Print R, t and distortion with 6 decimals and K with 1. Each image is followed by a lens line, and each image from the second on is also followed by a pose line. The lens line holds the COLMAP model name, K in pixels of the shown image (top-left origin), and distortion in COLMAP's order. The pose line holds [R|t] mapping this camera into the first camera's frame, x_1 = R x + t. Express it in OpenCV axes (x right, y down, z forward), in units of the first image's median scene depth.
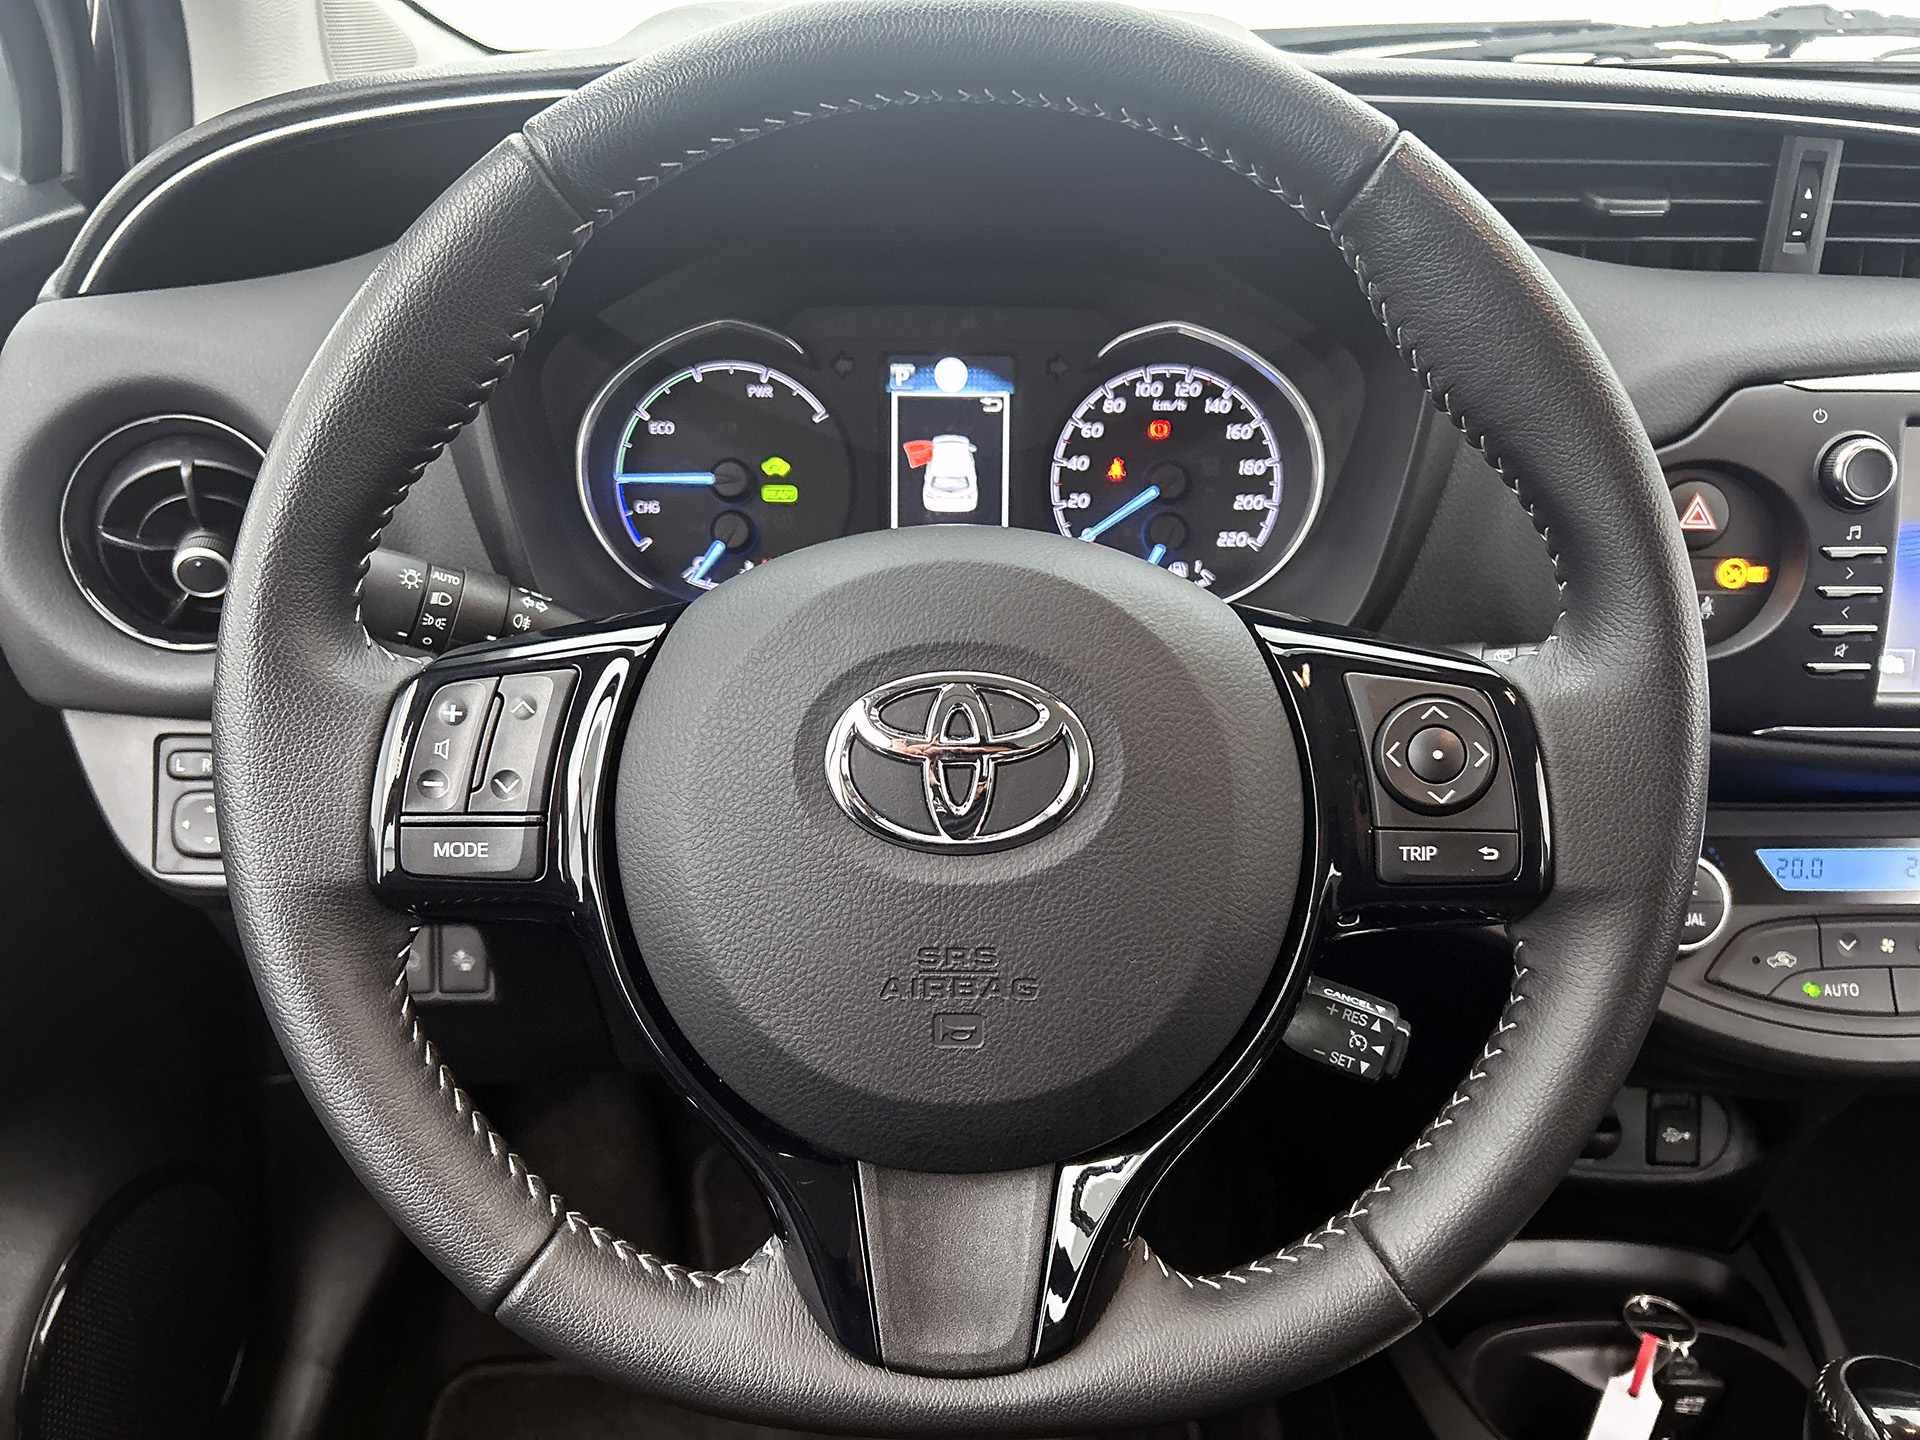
lens RADIAL K [[1451.6, 0, 958.0], [0, 1451.6, 717.0], [0, 0, 1]] dist [0.038412, -0.049730]
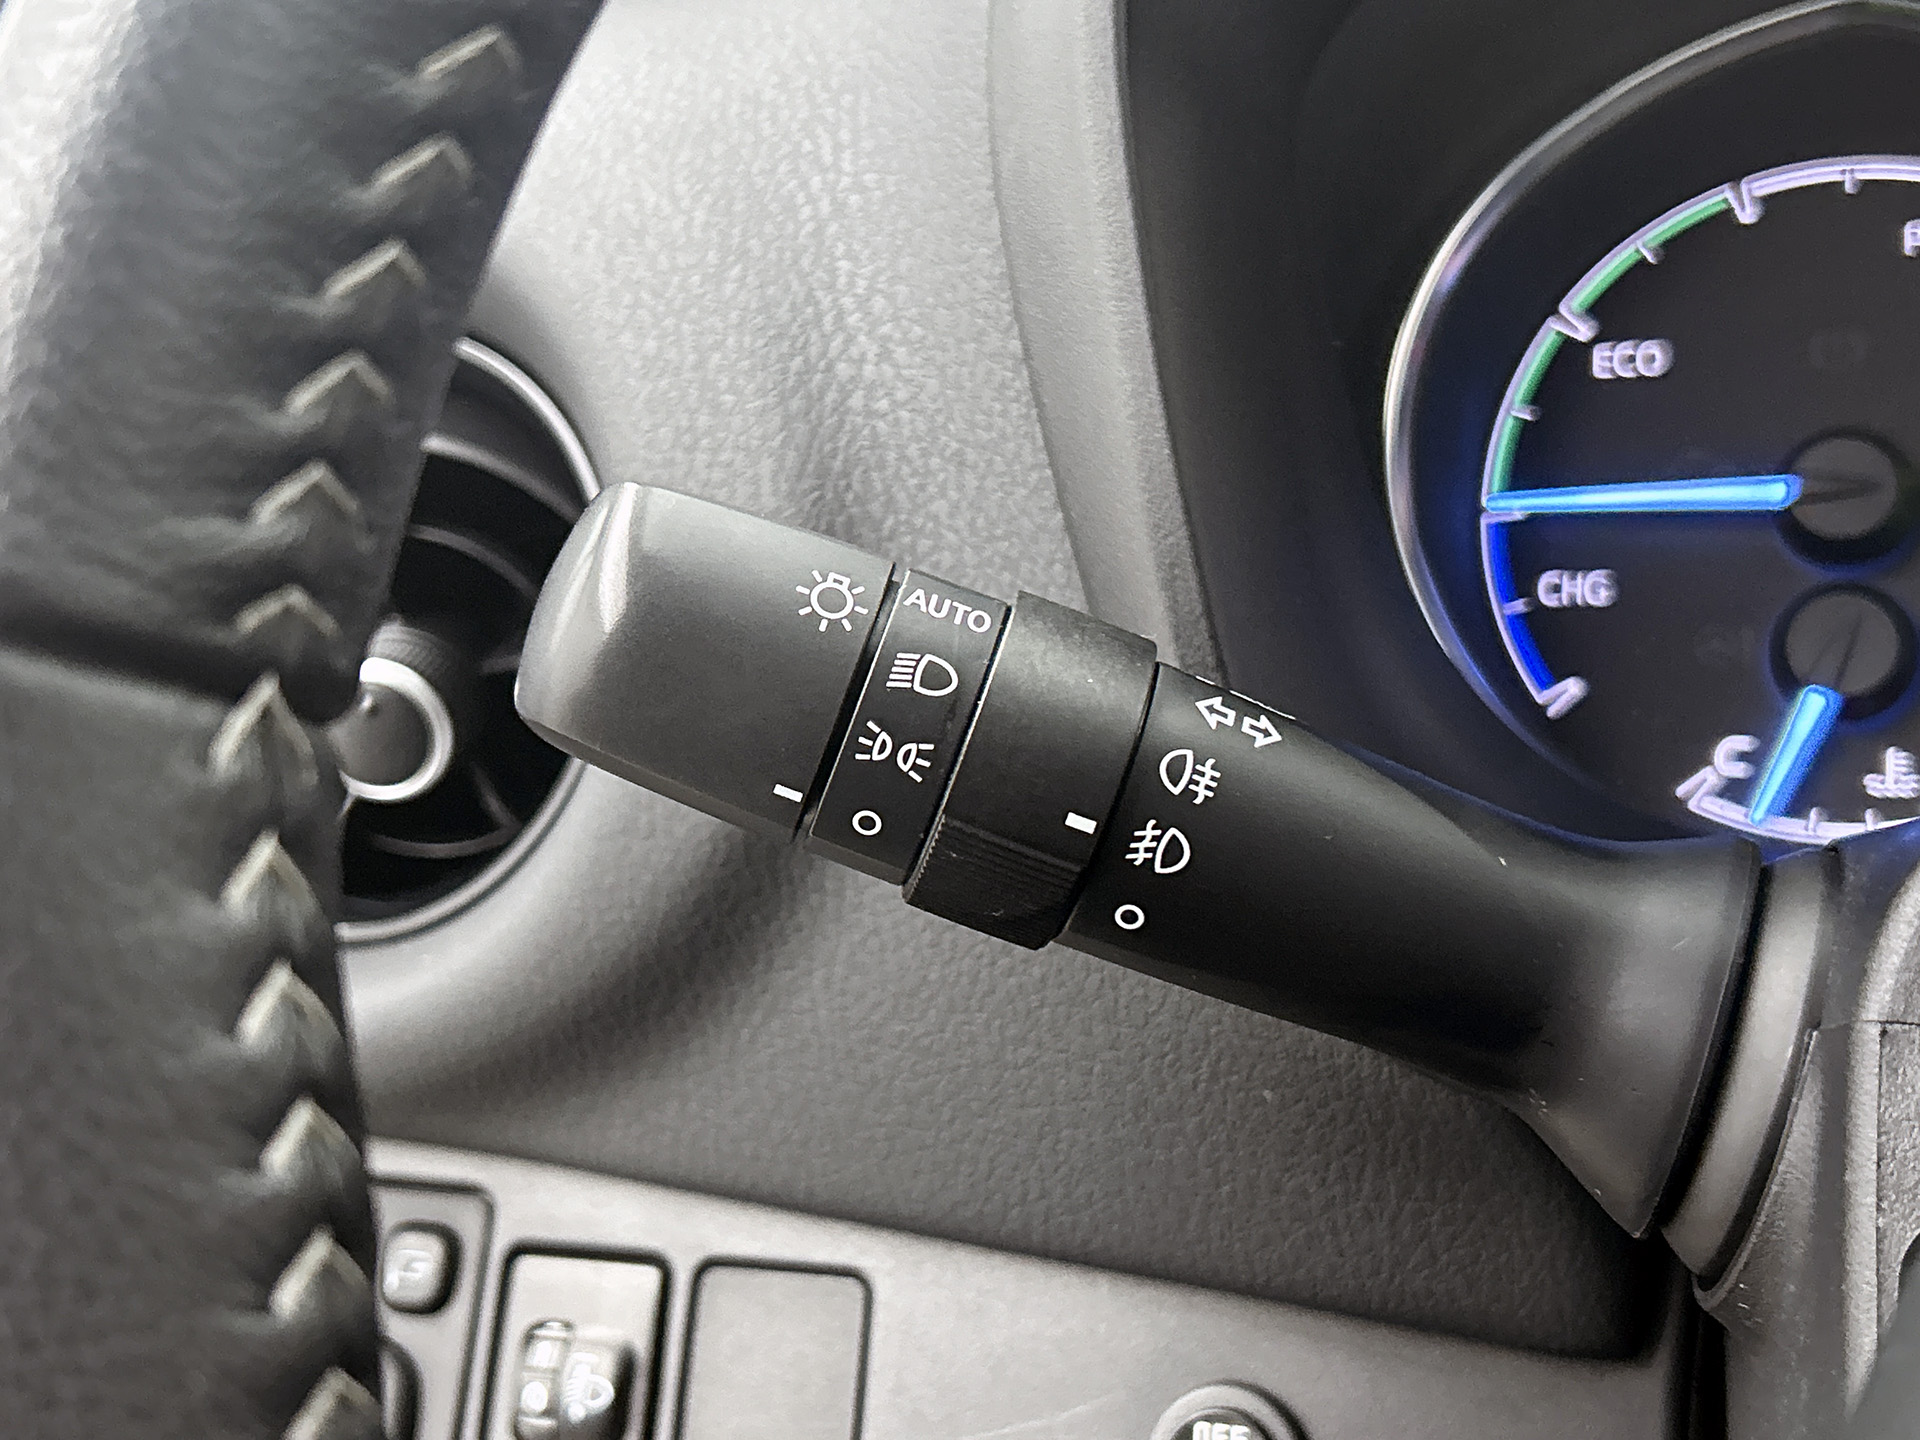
lens RADIAL K [[2492.1, 0, 948.9], [0, 2492.1, 718.7], [0, 0, 1]] dist [0.026694, 0.000000]
pose [[0.924467, 0.003042, -0.381250, -0.128069], [-0.094902, 0.970330, -0.222379, 0.026771], [0.369262, 0.241764, 0.897327, 0.440734]]
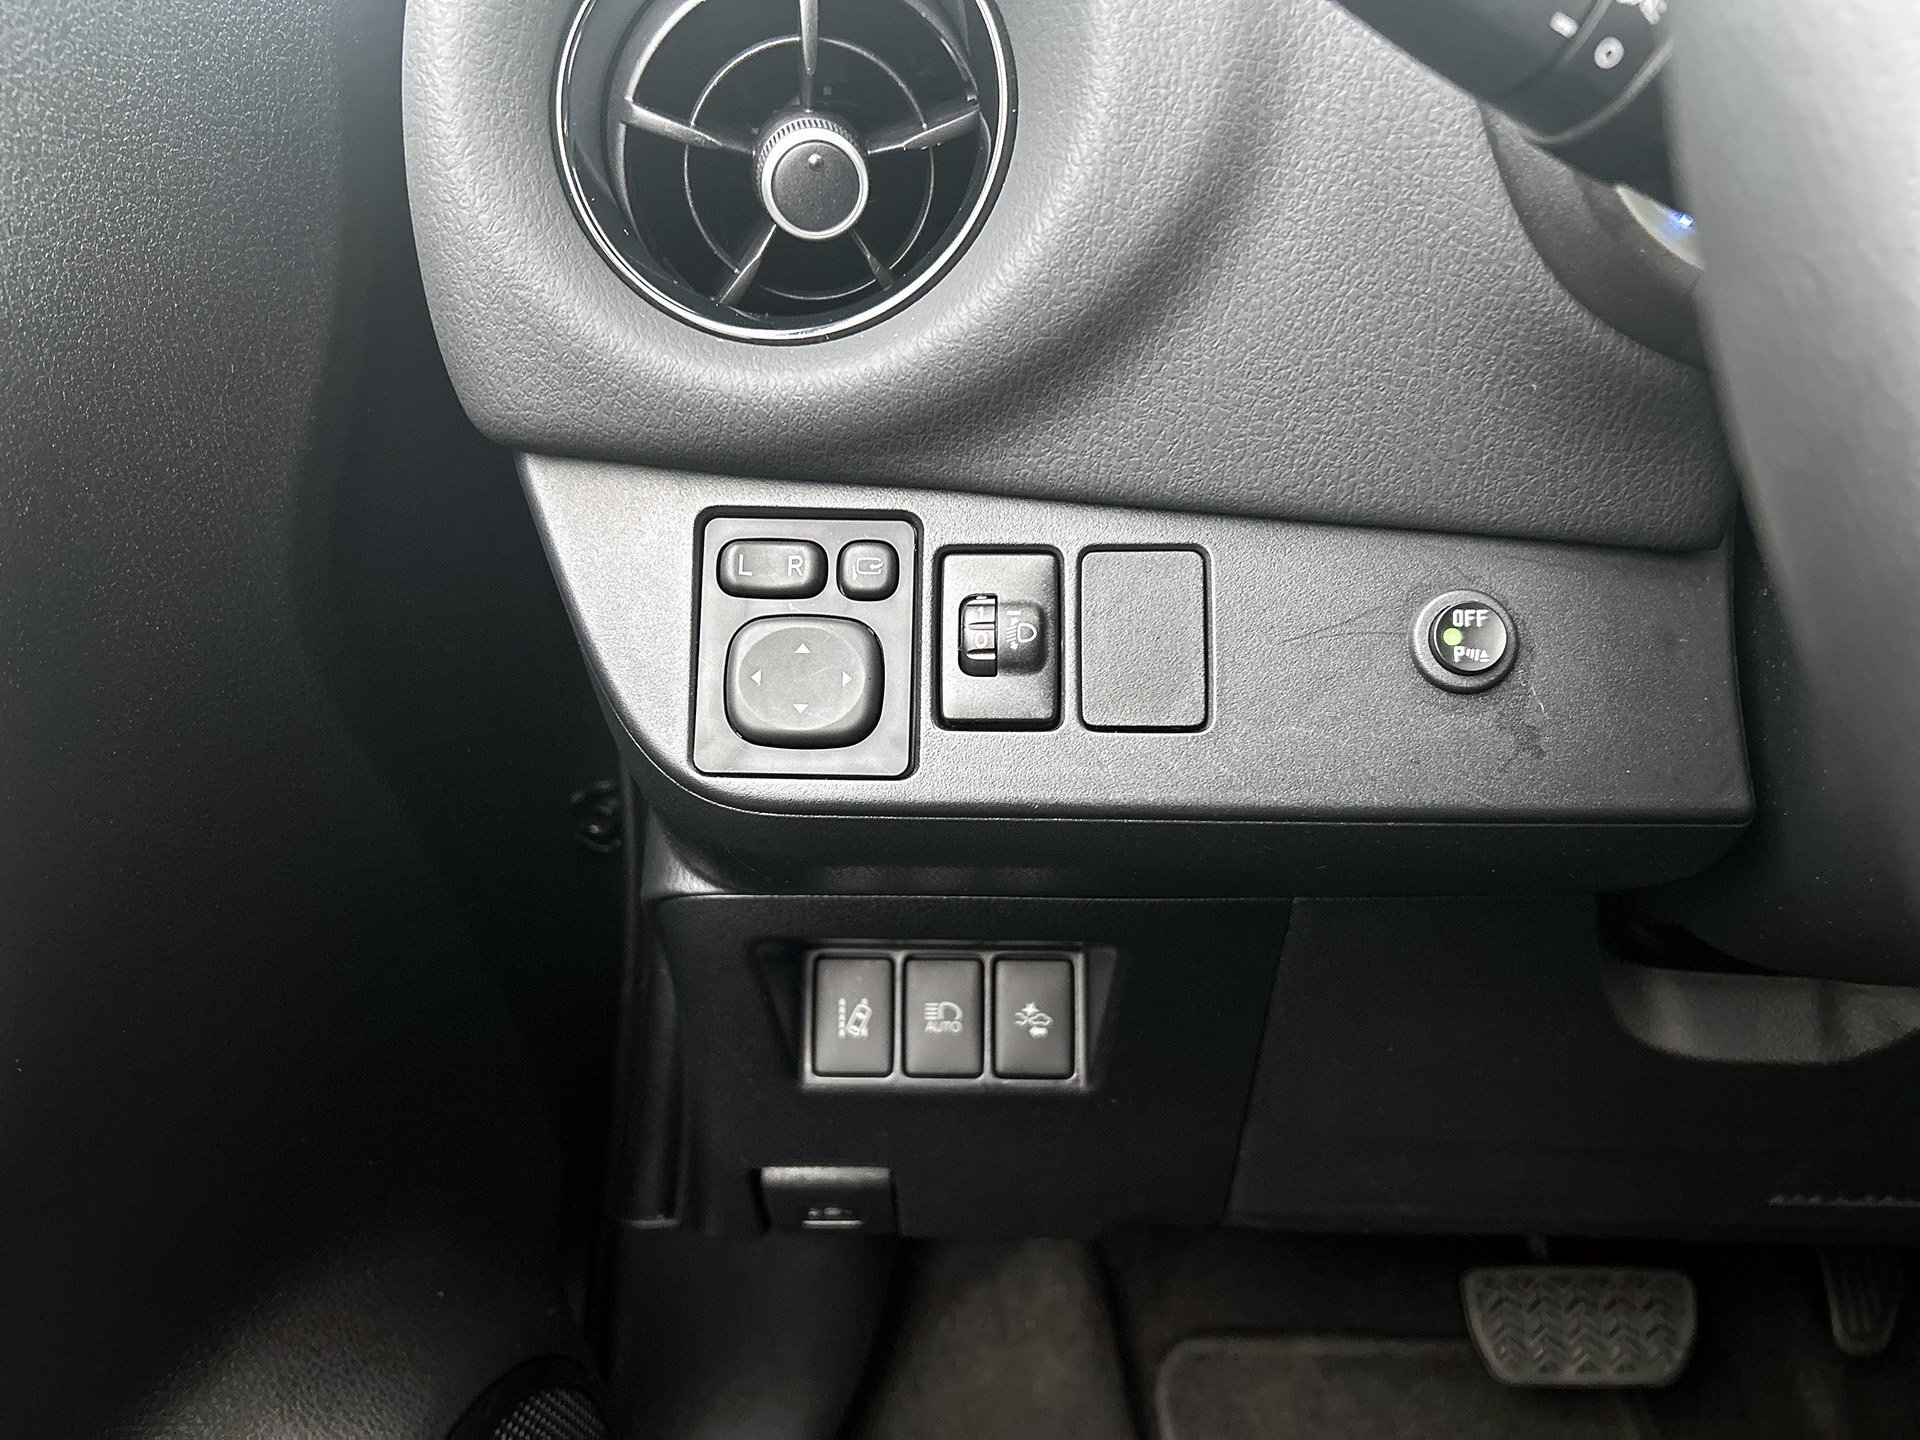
lens RADIAL K [[1526.4, 0, 956.0], [0, 1526.4, 720.2], [0, 0, 1]] dist [0.017429, -0.001085]
pose [[0.997936, 0.001649, -0.064189, -0.404084], [-0.008569, 0.994148, -0.107683, 0.137932], [0.063636, 0.108011, 0.992111, 0.454329]]
